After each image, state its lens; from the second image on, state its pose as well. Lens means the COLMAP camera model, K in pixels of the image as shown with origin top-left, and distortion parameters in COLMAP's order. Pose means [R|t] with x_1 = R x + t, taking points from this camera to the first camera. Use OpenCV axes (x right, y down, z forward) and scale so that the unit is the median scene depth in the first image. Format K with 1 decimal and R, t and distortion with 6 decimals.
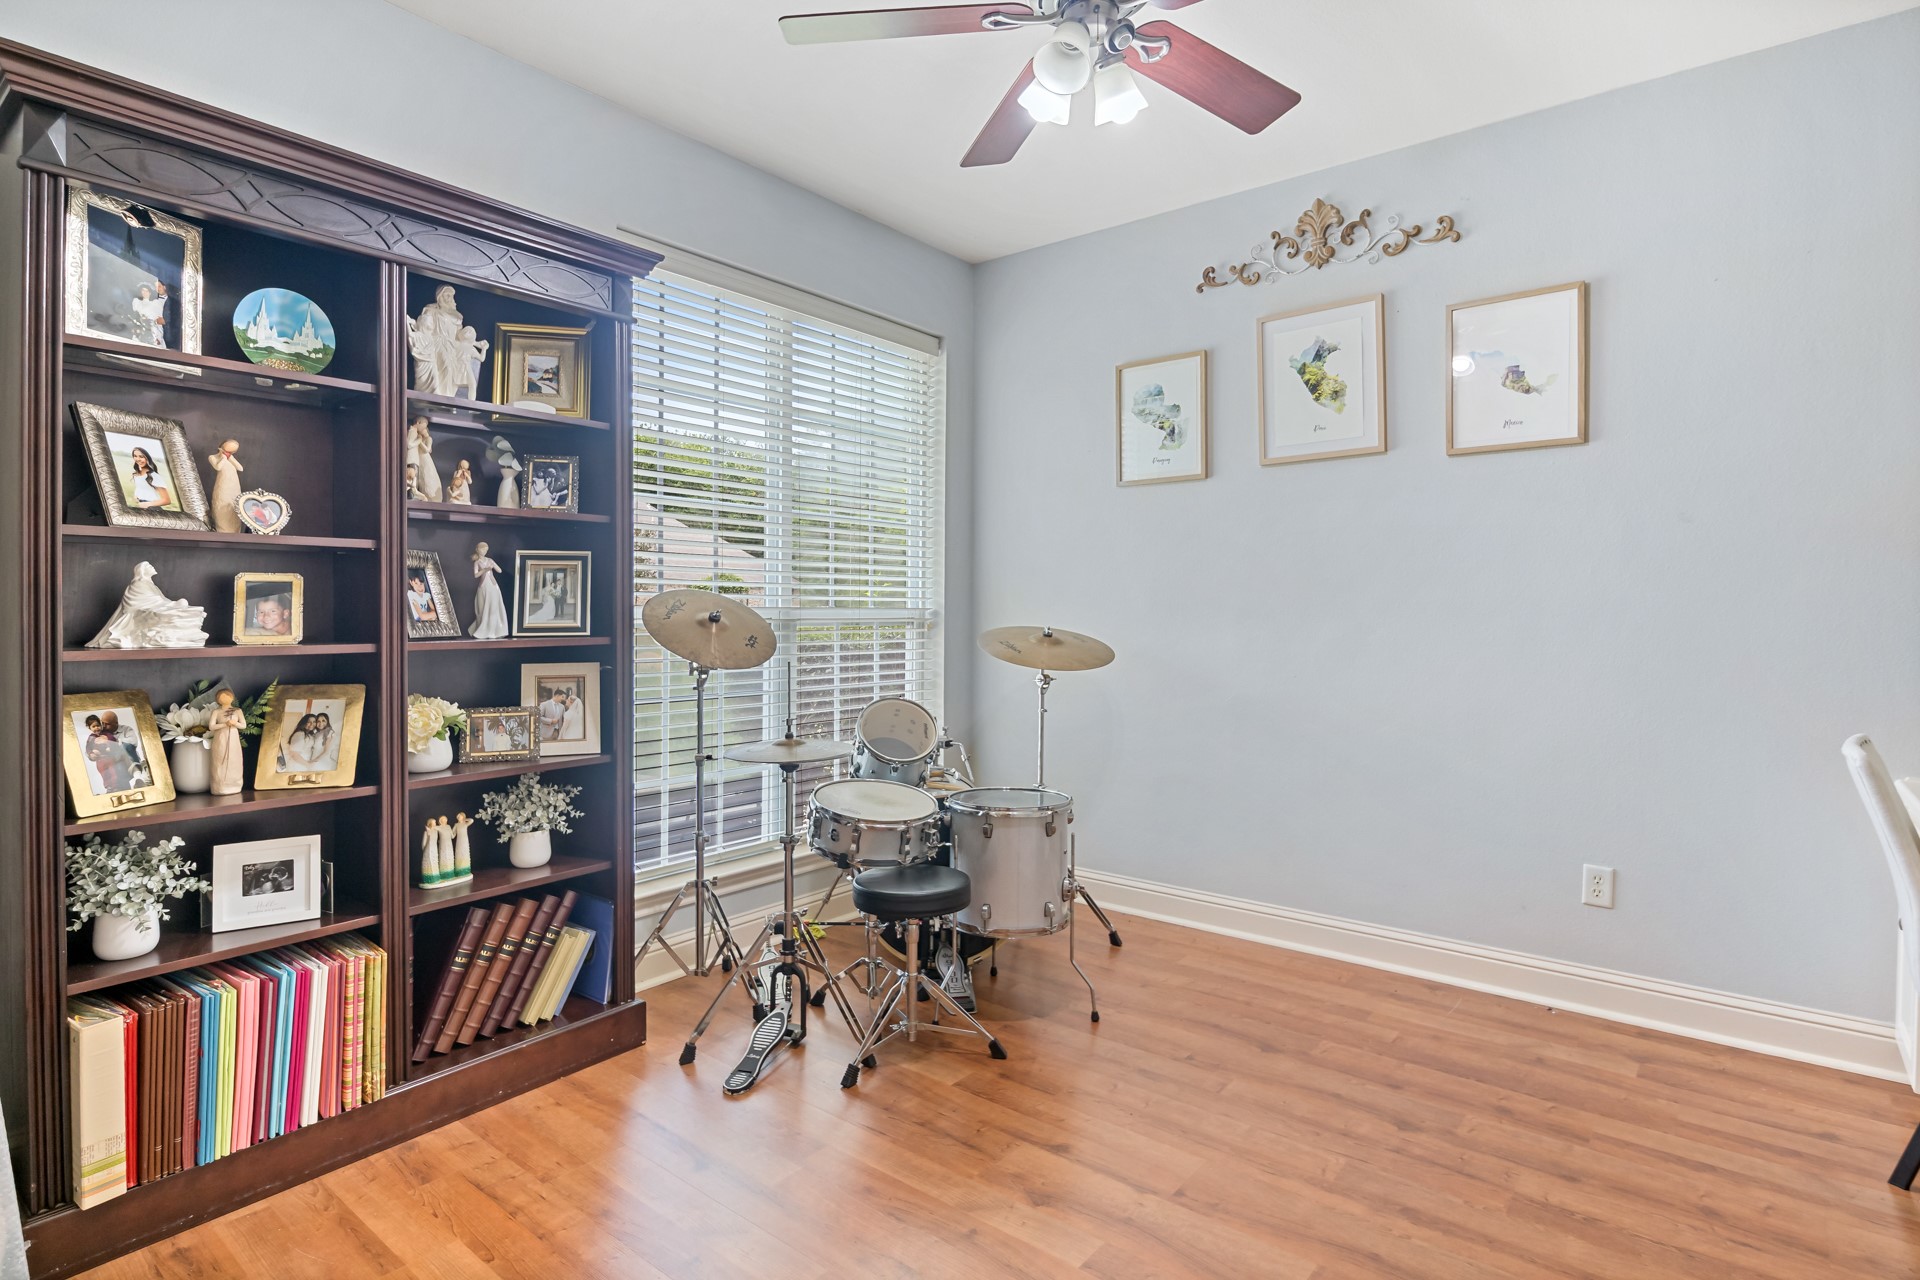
lens RADIAL K [[968.9, 0, 968.2], [0, 968.9, 624.7], [0, 0, 1]] dist [-0.008393, -0.001624]
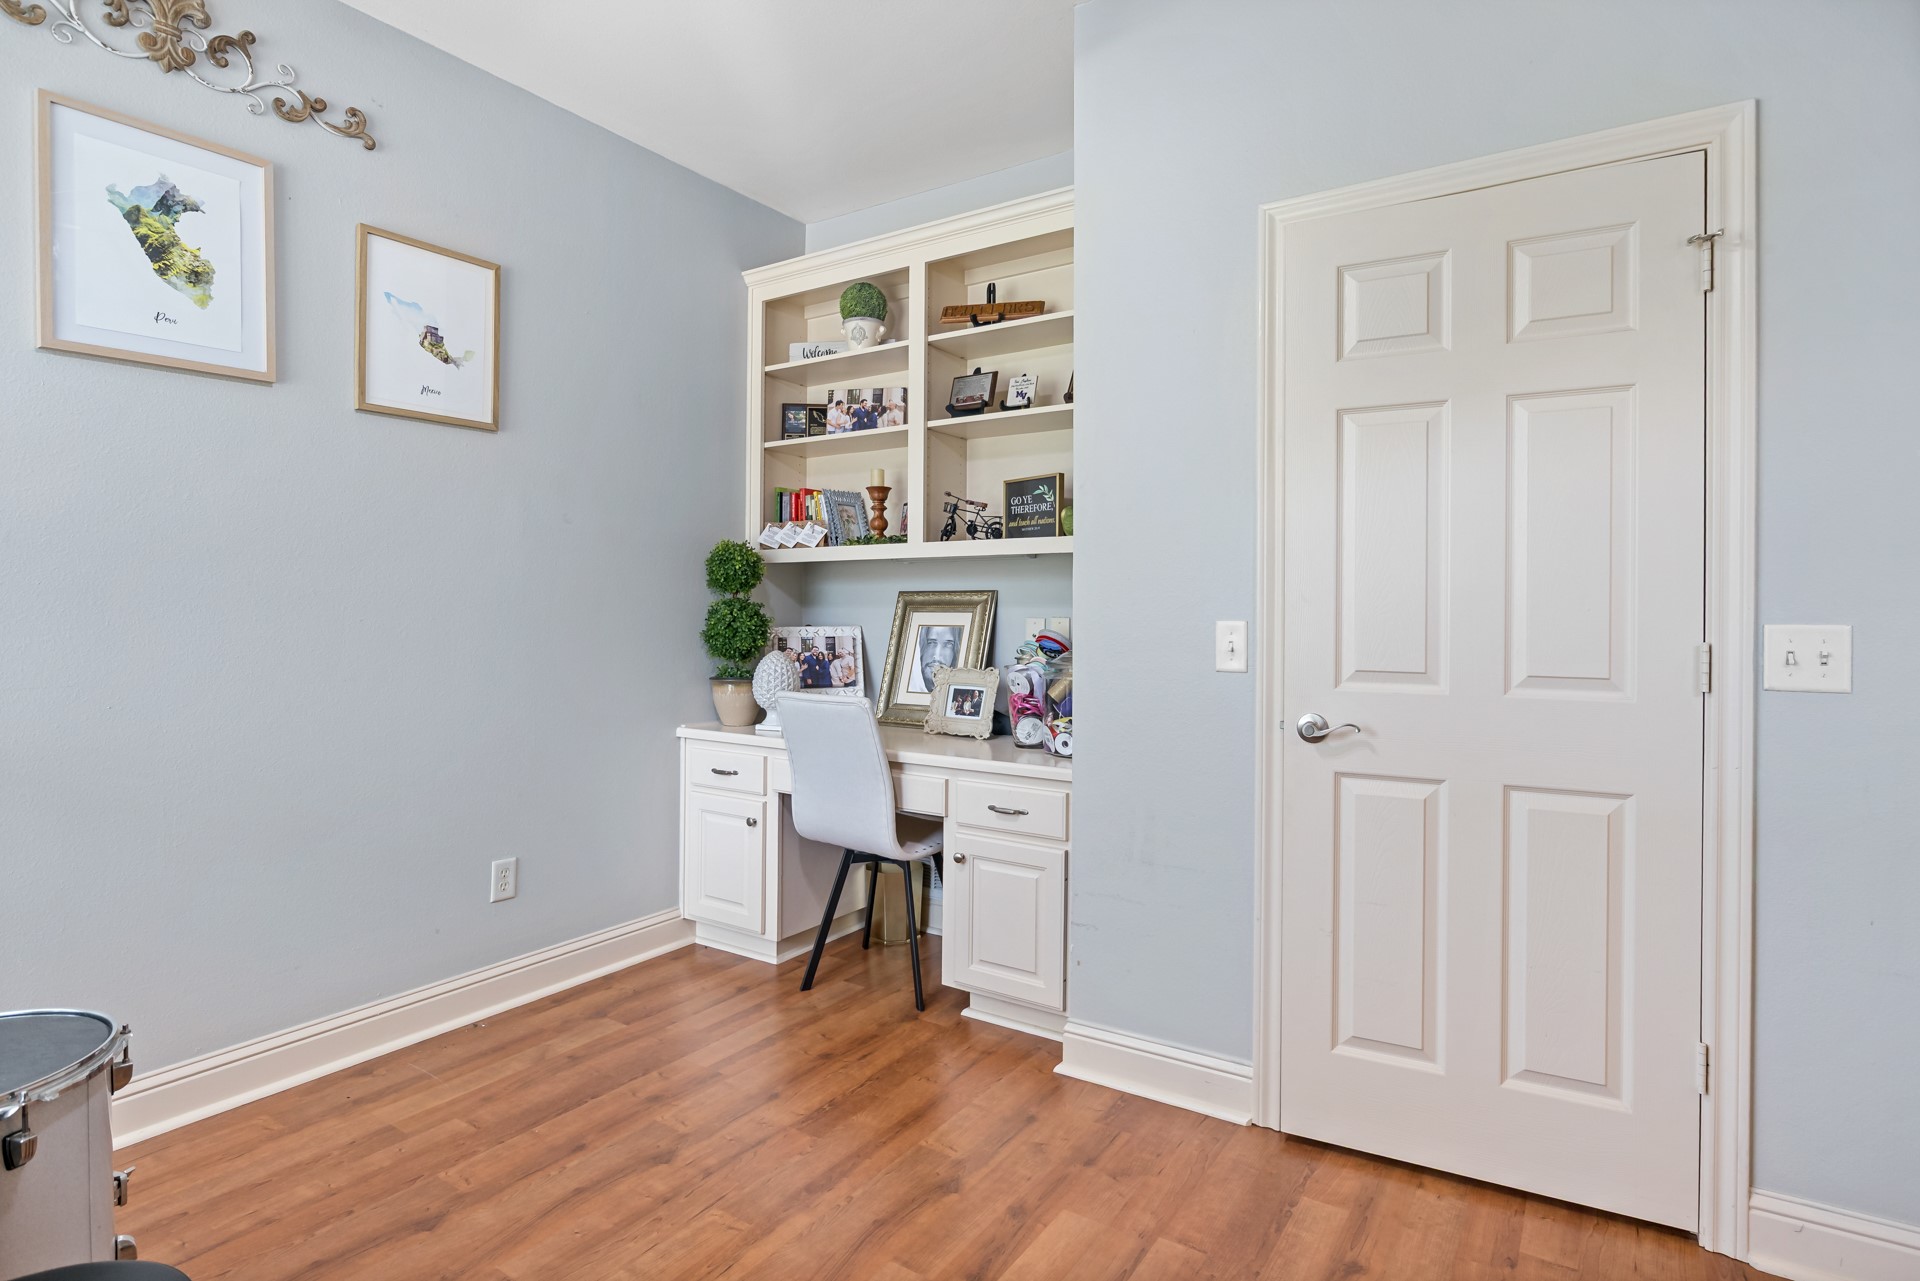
lens RADIAL K [[968.9, 0, 968.7], [0, 968.9, 626.7], [0, 0, 1]] dist [-0.008393, -0.001624]
pose [[-0.085184, -0.021521, 0.996133, -0.369470], [0.011513, 0.999679, 0.022582, -0.006853], [-0.996299, 0.013392, -0.084909, 0.593386]]
